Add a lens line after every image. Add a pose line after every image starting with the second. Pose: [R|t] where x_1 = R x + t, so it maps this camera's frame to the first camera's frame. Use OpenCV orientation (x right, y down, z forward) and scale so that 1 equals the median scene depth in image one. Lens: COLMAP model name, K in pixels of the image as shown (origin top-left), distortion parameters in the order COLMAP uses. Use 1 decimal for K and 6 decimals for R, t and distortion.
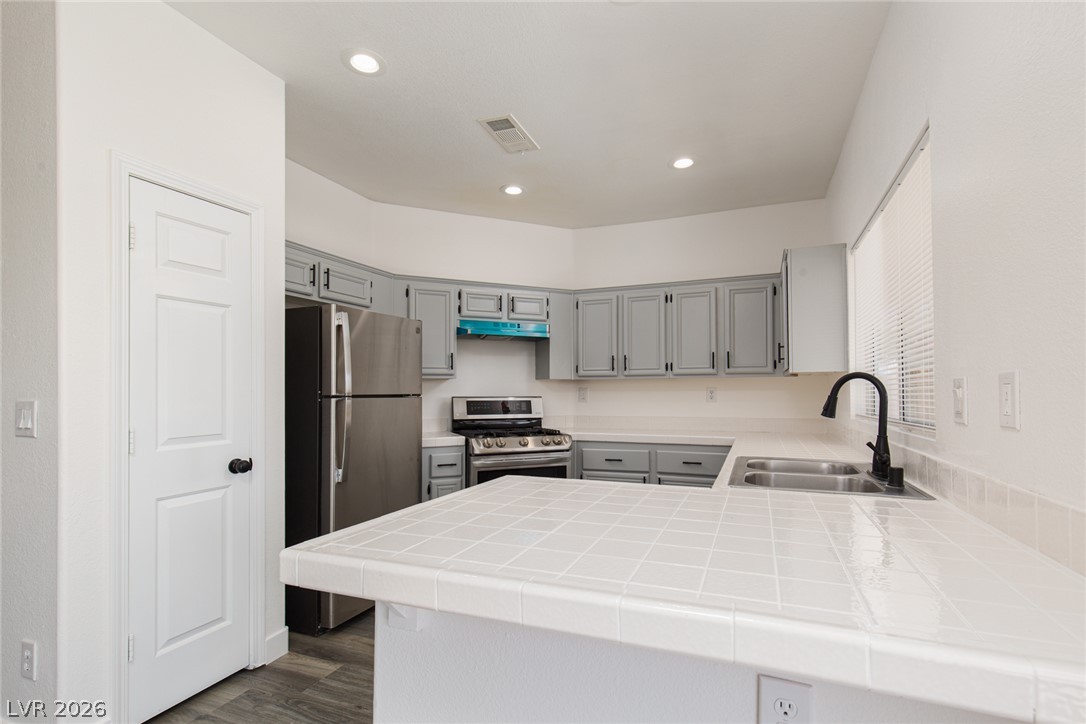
lens RADIAL K [[493.8, 0, 567.2], [0, 493.8, 384.8], [0, 0, 1]] dist [0.005973, 0.001037]
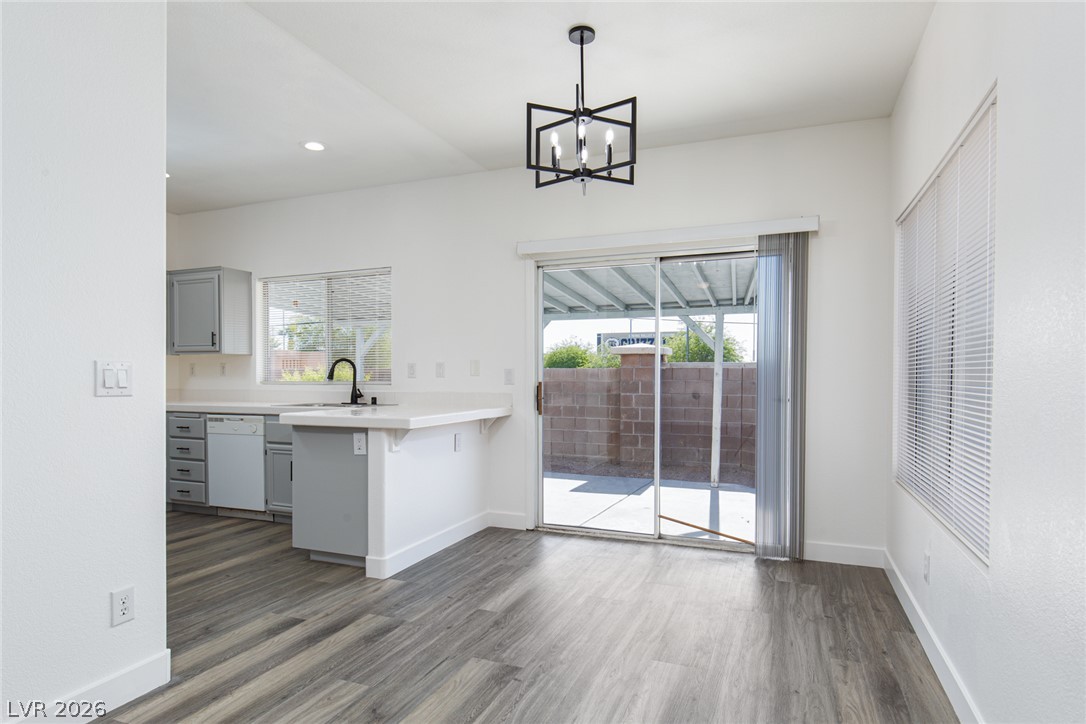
lens RADIAL K [[578.3, 0, 519.5], [0, 578.3, 382.7], [0, 0, 1]] dist [0.000570, -0.000253]
pose [[0.041602, -0.011605, 0.999067, -0.924289], [-0.017852, 0.999764, 0.012356, 0.018428], [-0.998975, -0.018350, 0.041385, 0.055382]]
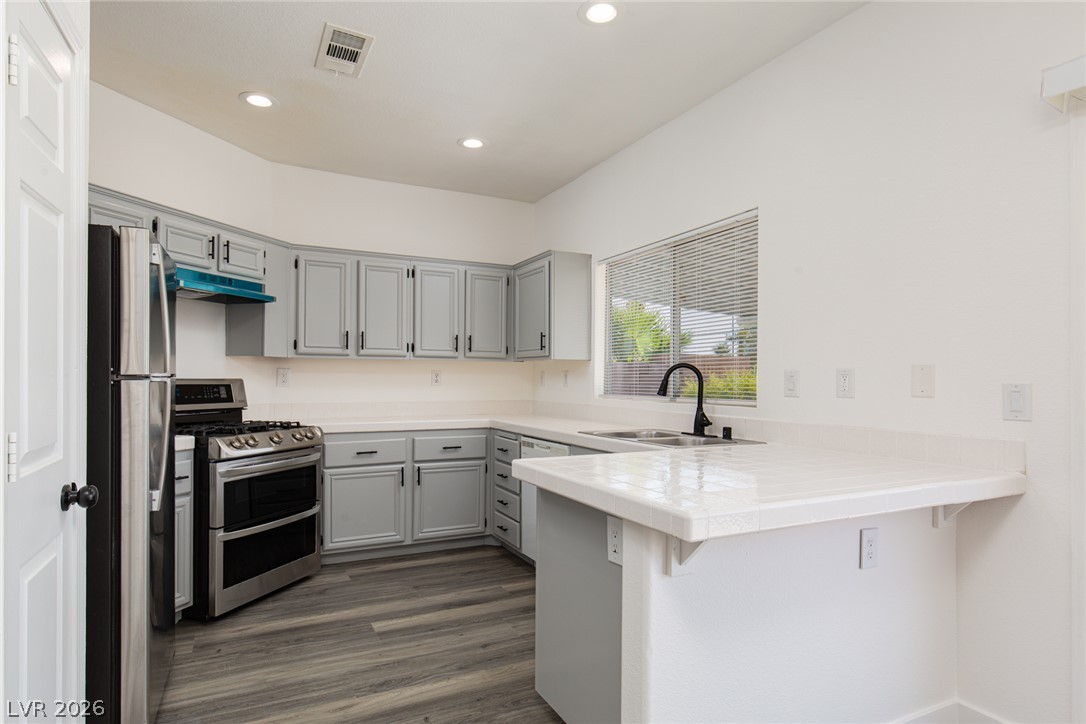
lens RADIAL K [[578.3, 0, 542.7], [0, 578.3, 373.4], [0, 0, 1]] dist [0.000570, -0.000253]
pose [[0.680190, 0.012947, 0.732921, -0.420692], [-0.021097, 0.999776, 0.001918, 0.004729], [-0.732732, -0.016767, 0.680311, 0.084604]]
